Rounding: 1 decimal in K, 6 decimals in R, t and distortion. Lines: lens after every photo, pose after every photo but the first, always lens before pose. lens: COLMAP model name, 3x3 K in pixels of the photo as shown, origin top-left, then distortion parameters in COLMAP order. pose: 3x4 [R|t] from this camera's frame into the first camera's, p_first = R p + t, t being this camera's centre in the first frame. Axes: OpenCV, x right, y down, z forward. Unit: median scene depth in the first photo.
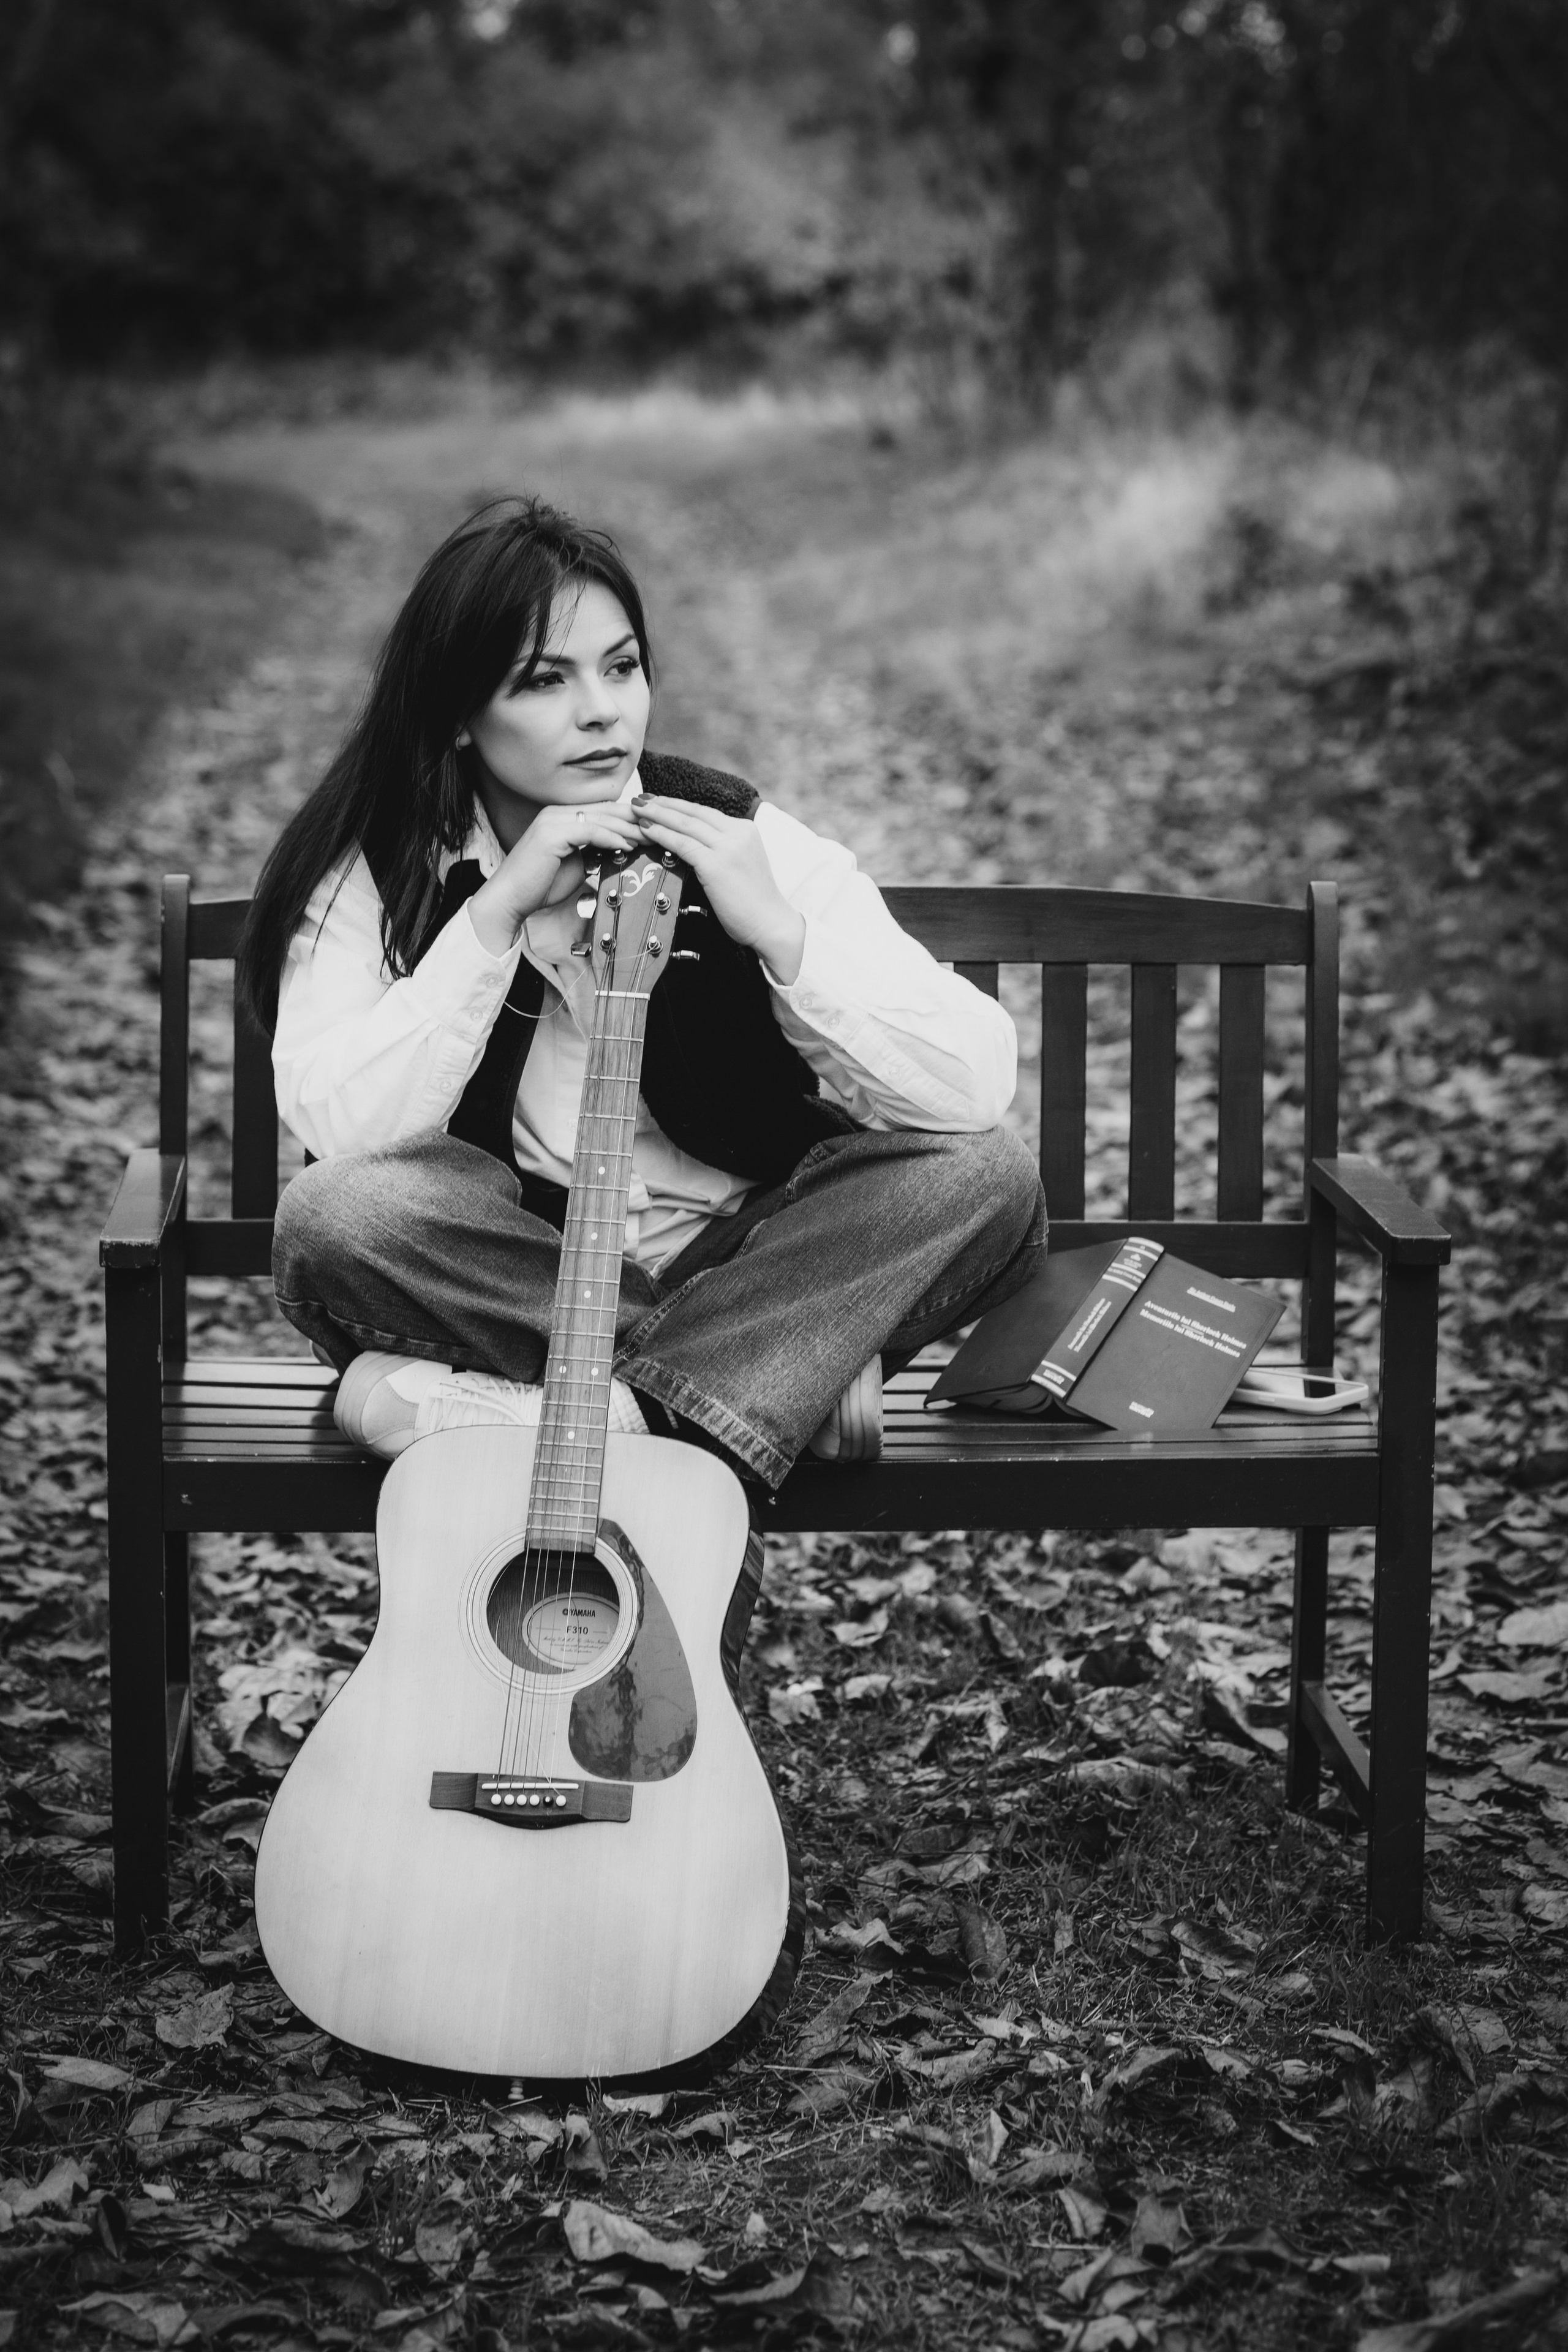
lens RADIAL K [[5961.0, 0, 784.0], [0, 5961.0, 1176.0], [0, 0, 1]] dist [-0.015927, 0.203026]
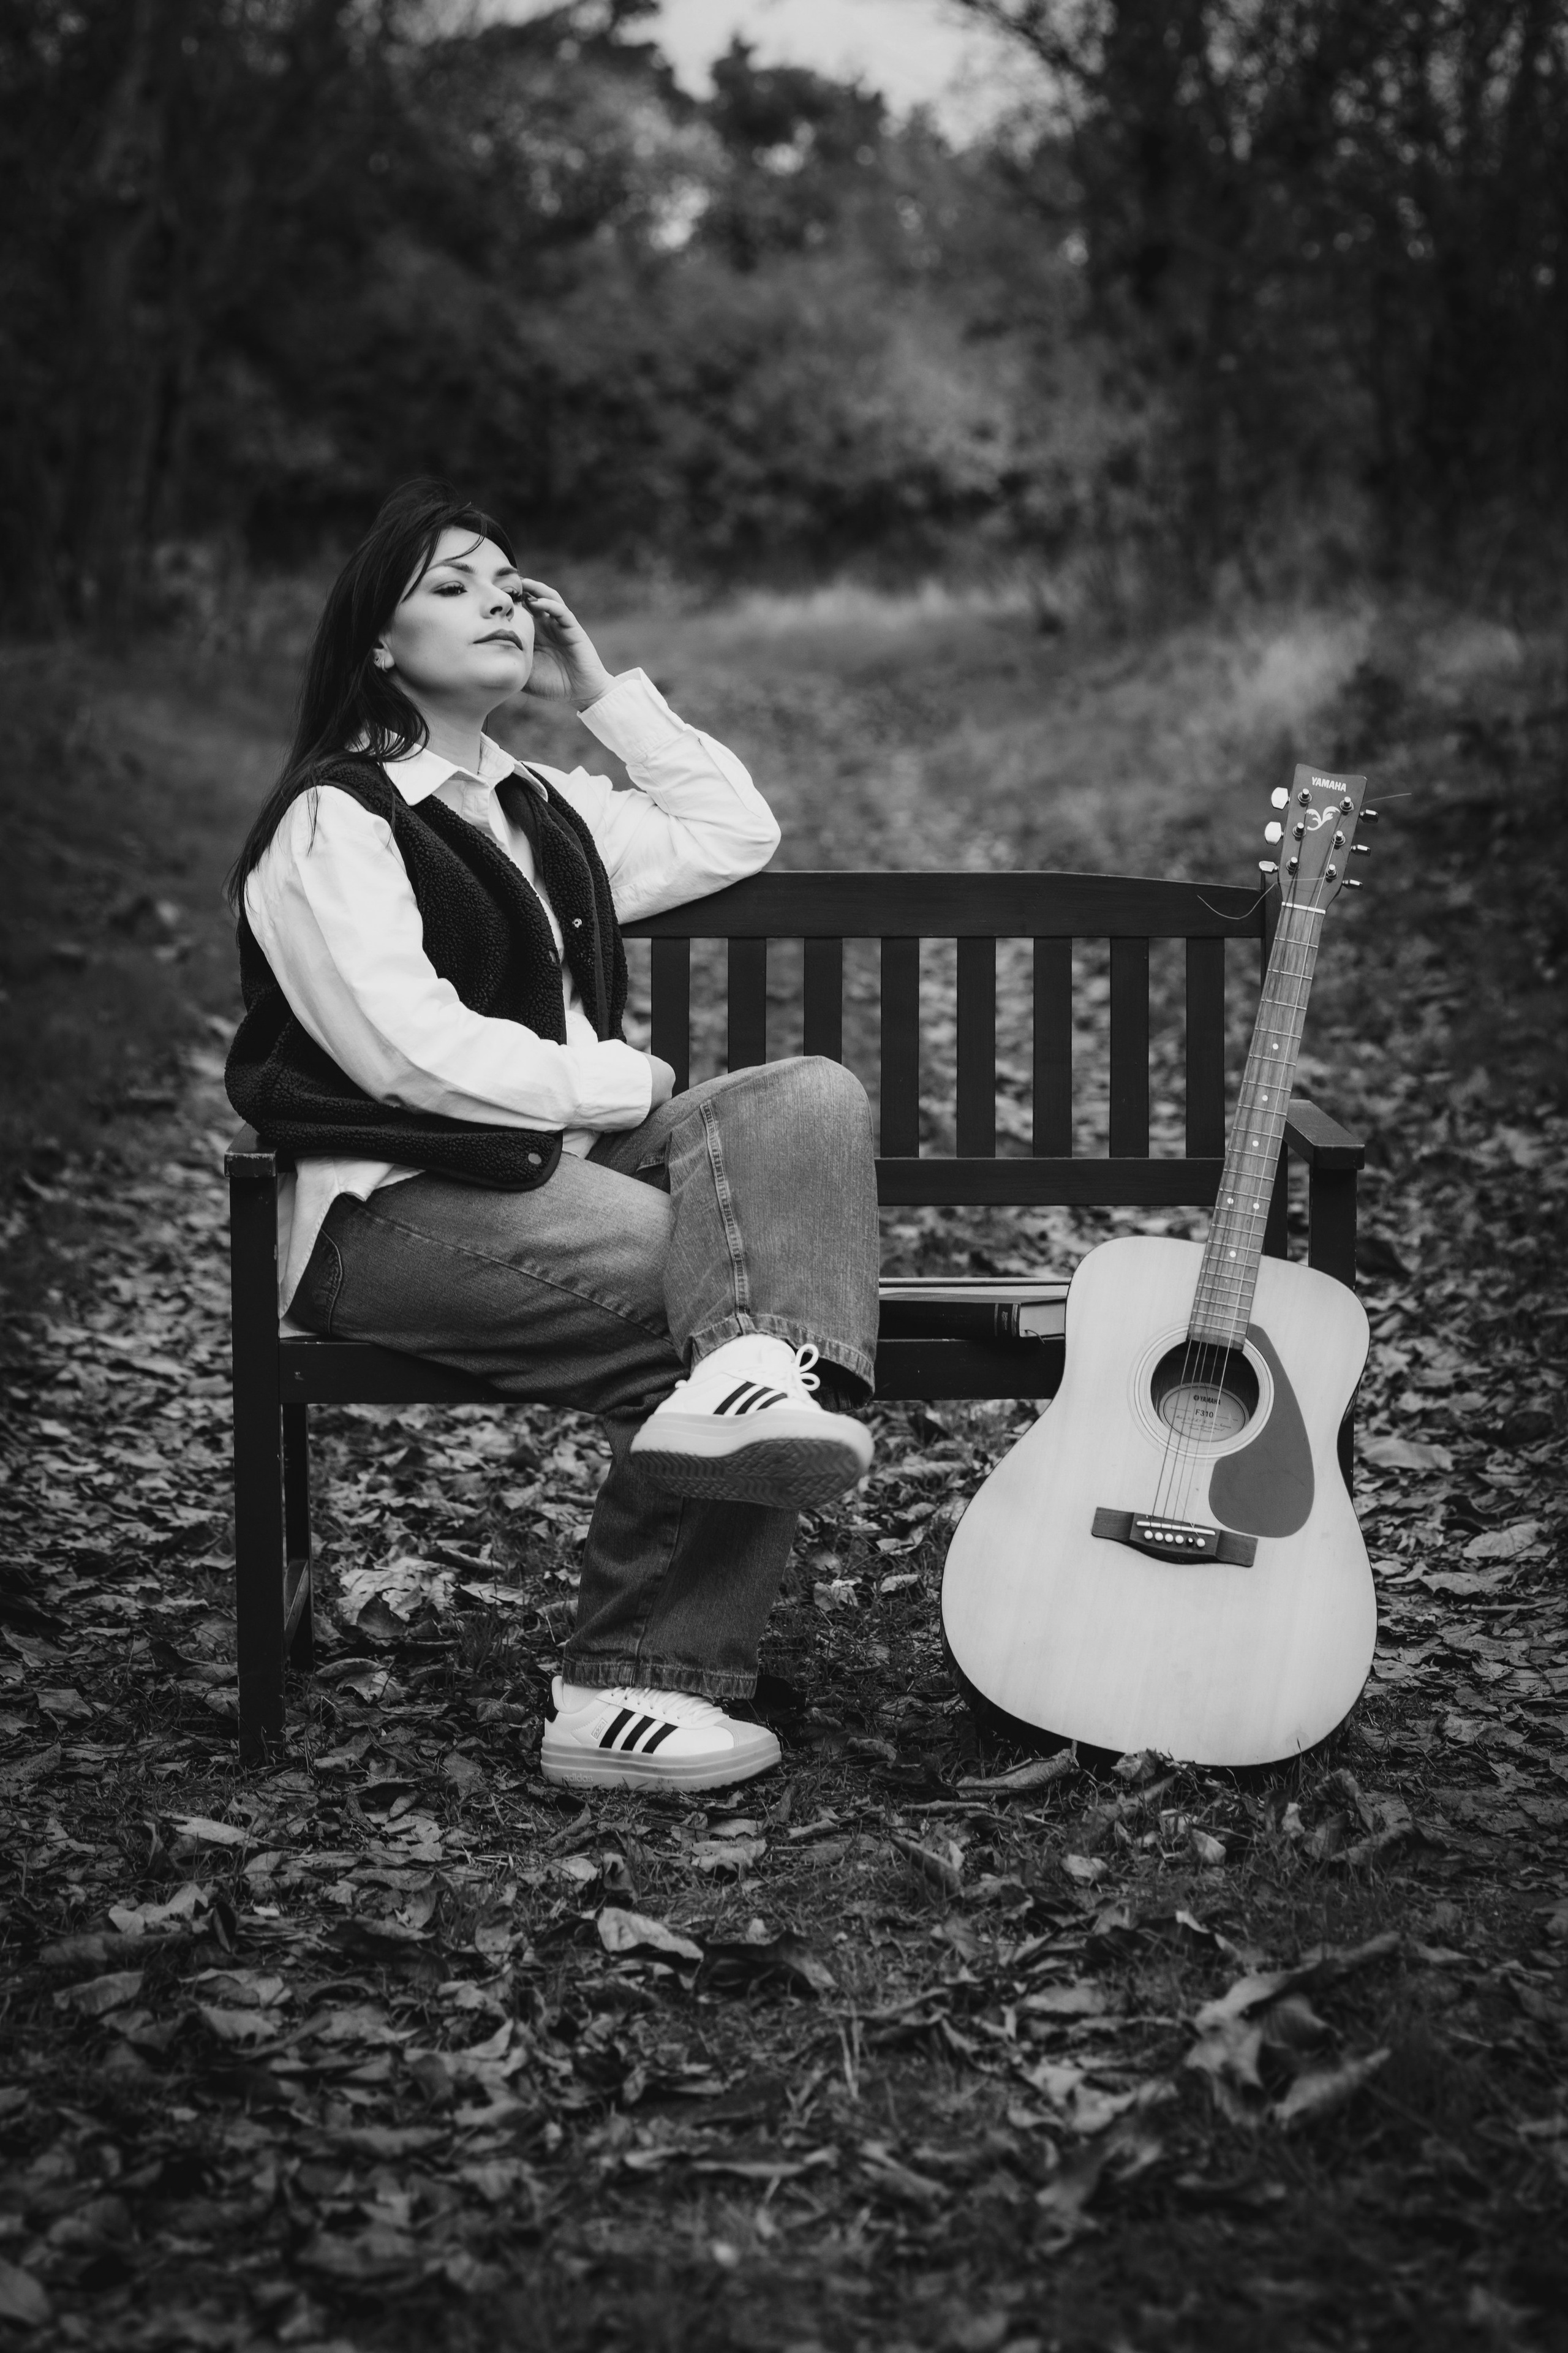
lens RADIAL K [[5963.0, 0, 784.0], [0, 5963.0, 1176.5], [0, 0, 1]] dist [-0.015927, 0.203026]
pose [[0.999413, -0.006680, -0.033613, 0.025452], [0.005492, 0.999360, -0.035335, 0.039706], [0.033828, 0.035130, 0.998810, -0.128006]]
